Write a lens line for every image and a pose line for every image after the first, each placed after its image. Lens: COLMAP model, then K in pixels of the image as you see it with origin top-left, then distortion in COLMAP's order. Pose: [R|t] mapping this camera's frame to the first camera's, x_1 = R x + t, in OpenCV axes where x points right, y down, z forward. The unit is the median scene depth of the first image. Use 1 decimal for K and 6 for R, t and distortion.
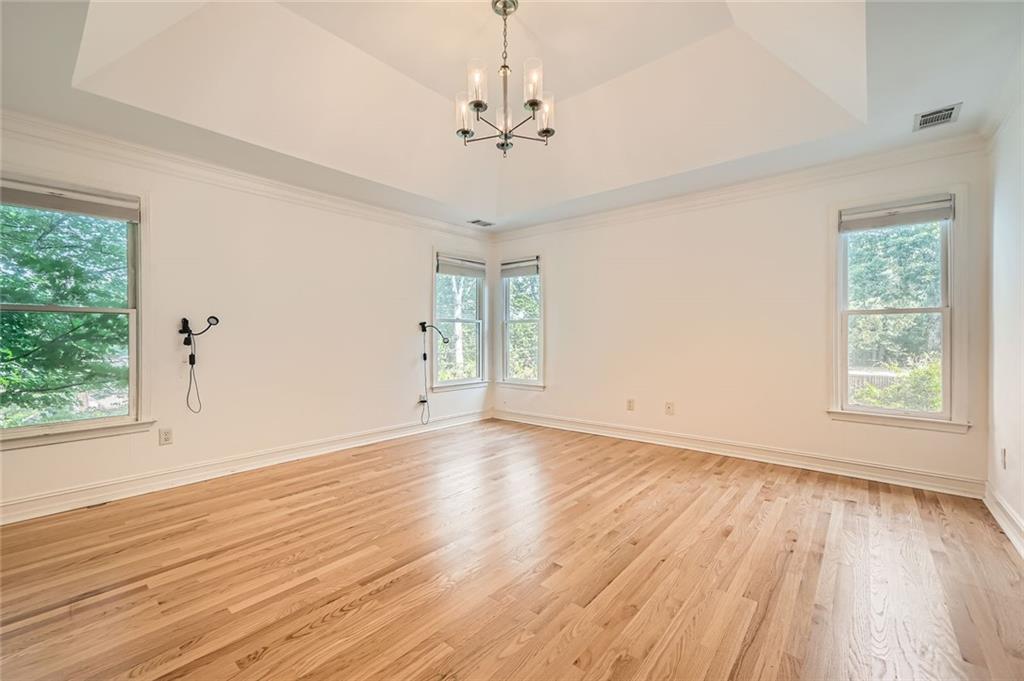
lens RADIAL K [[415.9, 0, 509.1], [0, 415.9, 343.9], [0, 0, 1]] dist [-0.003235, 0.000929]
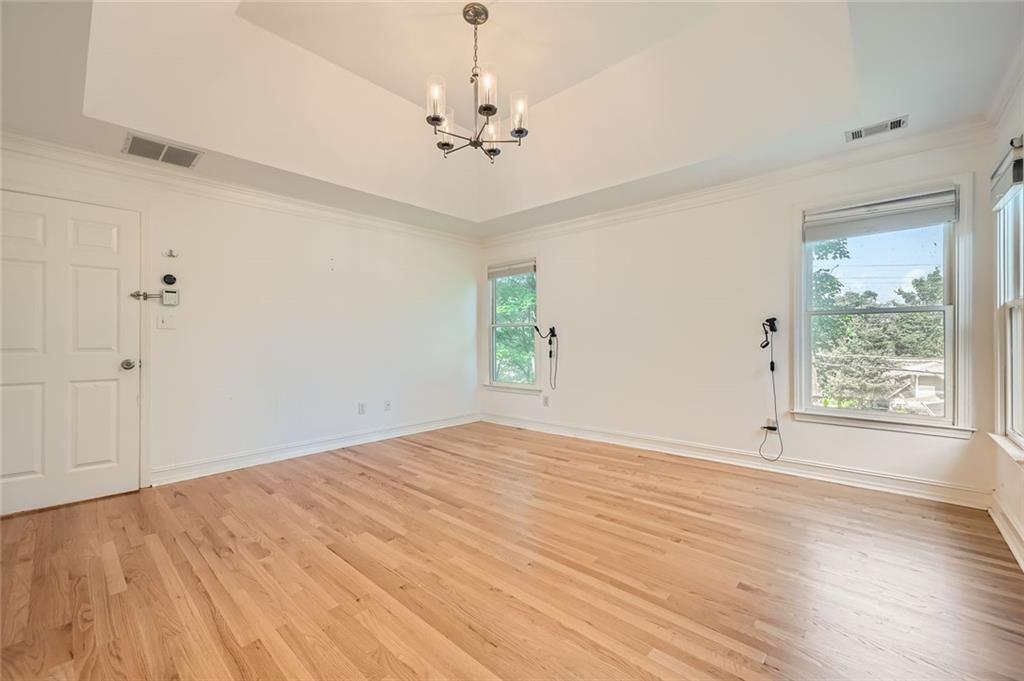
lens RADIAL K [[415.9, 0, 508.8], [0, 415.9, 336.9], [0, 0, 1]] dist [-0.003235, 0.000929]
pose [[-0.039133, -0.010968, -0.999174, 0.864379], [-0.007709, 0.999913, -0.010674, -0.014072], [0.999204, 0.007285, -0.039214, 0.944803]]
